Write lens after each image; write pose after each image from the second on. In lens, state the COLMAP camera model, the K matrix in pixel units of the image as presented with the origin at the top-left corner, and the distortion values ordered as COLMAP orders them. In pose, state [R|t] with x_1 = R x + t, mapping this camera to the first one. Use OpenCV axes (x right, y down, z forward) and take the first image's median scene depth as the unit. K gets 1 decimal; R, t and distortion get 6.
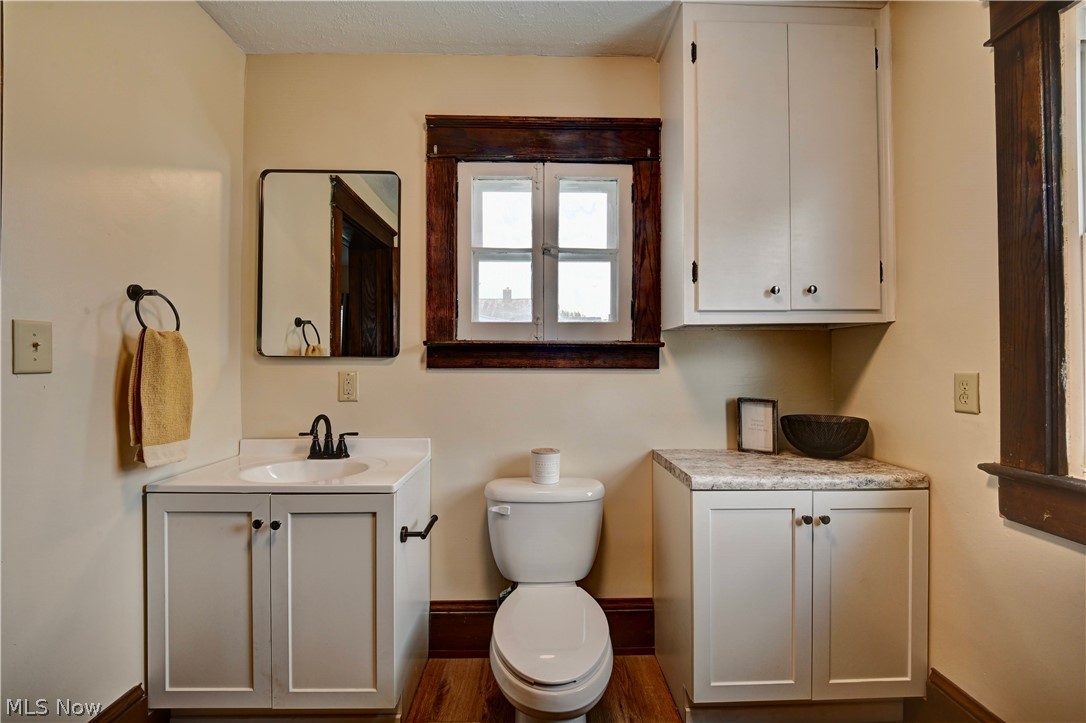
lens RADIAL K [[444.8, 0, 543.0], [0, 444.8, 361.5], [0, 0, 1]] dist [0.016414, -0.017675]
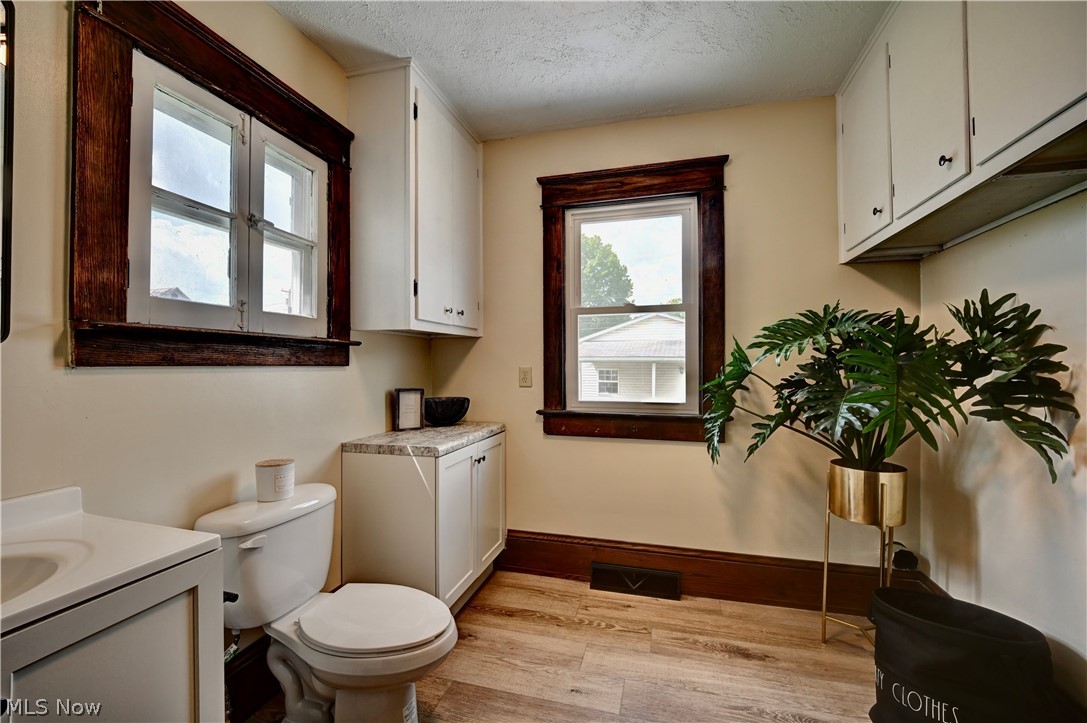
lens RADIAL K [[446.6, 0, 548.0], [0, 446.6, 362.1], [0, 0, 1]] dist [-0.017808, -0.000725]
pose [[0.274869, 0.004051, 0.961473, -0.637781], [-0.009631, 0.999953, -0.001460, 0.004545], [-0.961433, -0.008858, 0.274895, 0.248345]]
